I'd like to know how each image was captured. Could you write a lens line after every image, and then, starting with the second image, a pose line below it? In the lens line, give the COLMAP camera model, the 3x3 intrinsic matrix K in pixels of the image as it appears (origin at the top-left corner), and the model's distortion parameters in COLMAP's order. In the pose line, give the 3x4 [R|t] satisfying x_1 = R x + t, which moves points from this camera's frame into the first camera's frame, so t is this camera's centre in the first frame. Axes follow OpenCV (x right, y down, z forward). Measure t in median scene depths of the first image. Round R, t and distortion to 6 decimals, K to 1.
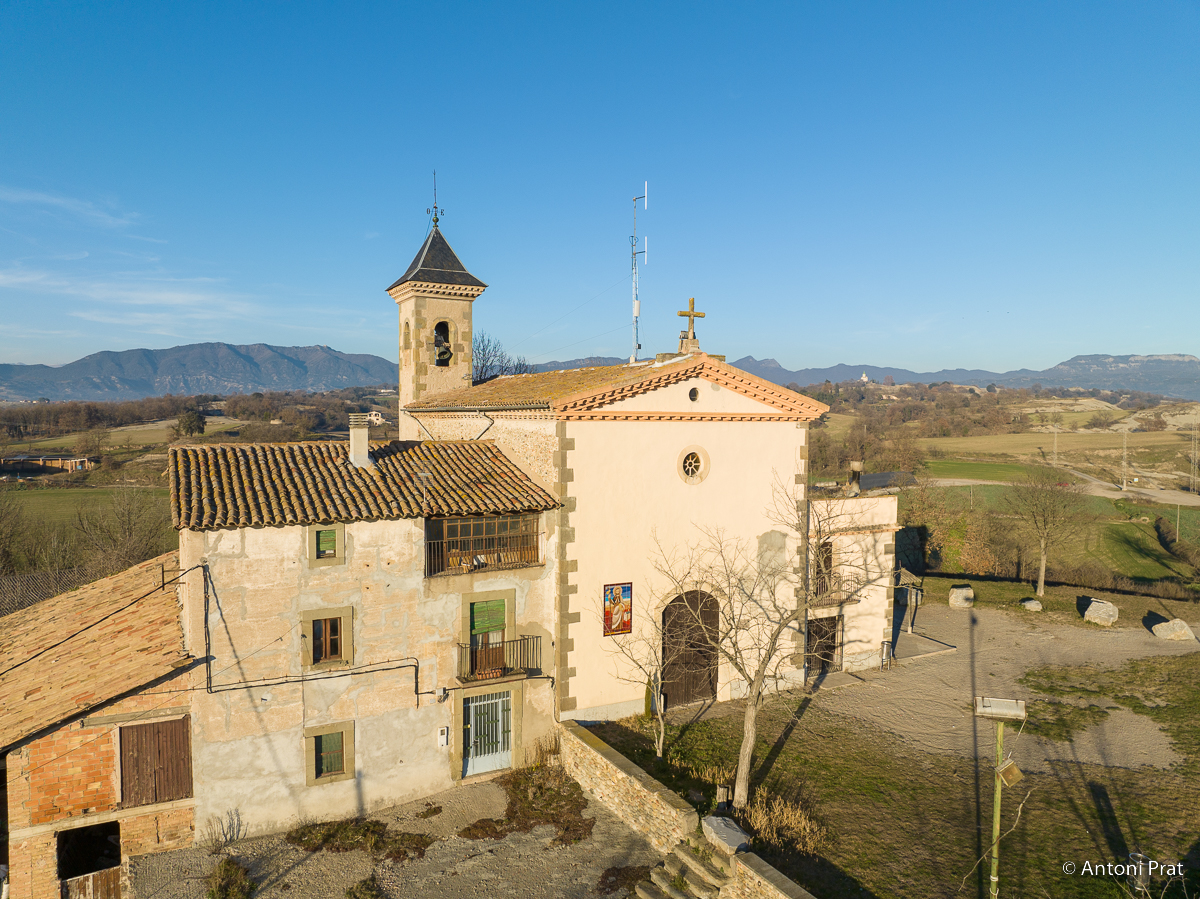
lens RADIAL K [[845.3, 0, 599.6], [0, 845.3, 446.0], [0, 0, 1]] dist [-0.043444, 0.007977]
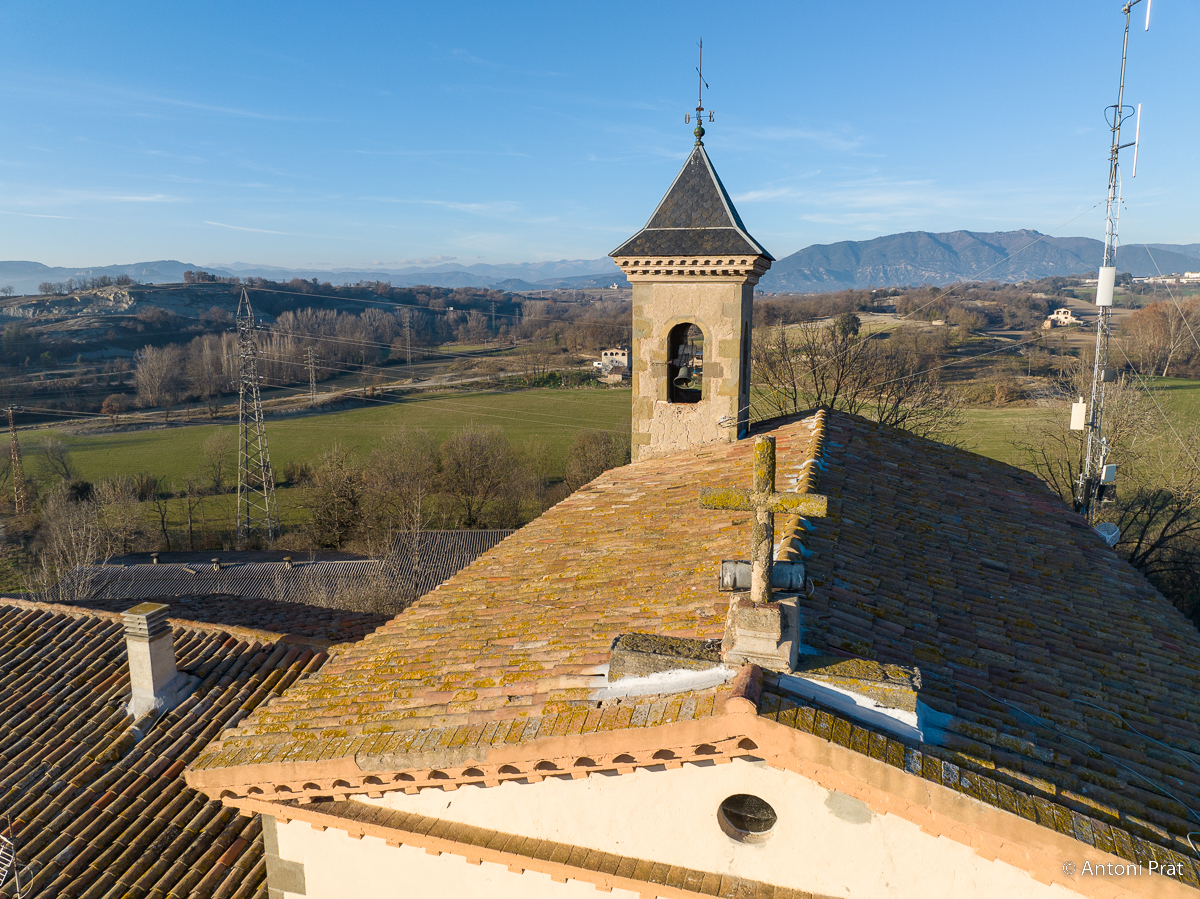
lens RADIAL K [[844.1, 0, 600.0], [0, 844.1, 449.5], [0, 0, 1]] dist [-0.037974, 0.006760]
pose [[0.710114, 0.120289, -0.693736, 0.251572], [-0.026157, 0.989125, 0.144733, -0.213059], [0.703601, -0.084631, 0.705538, 0.829410]]
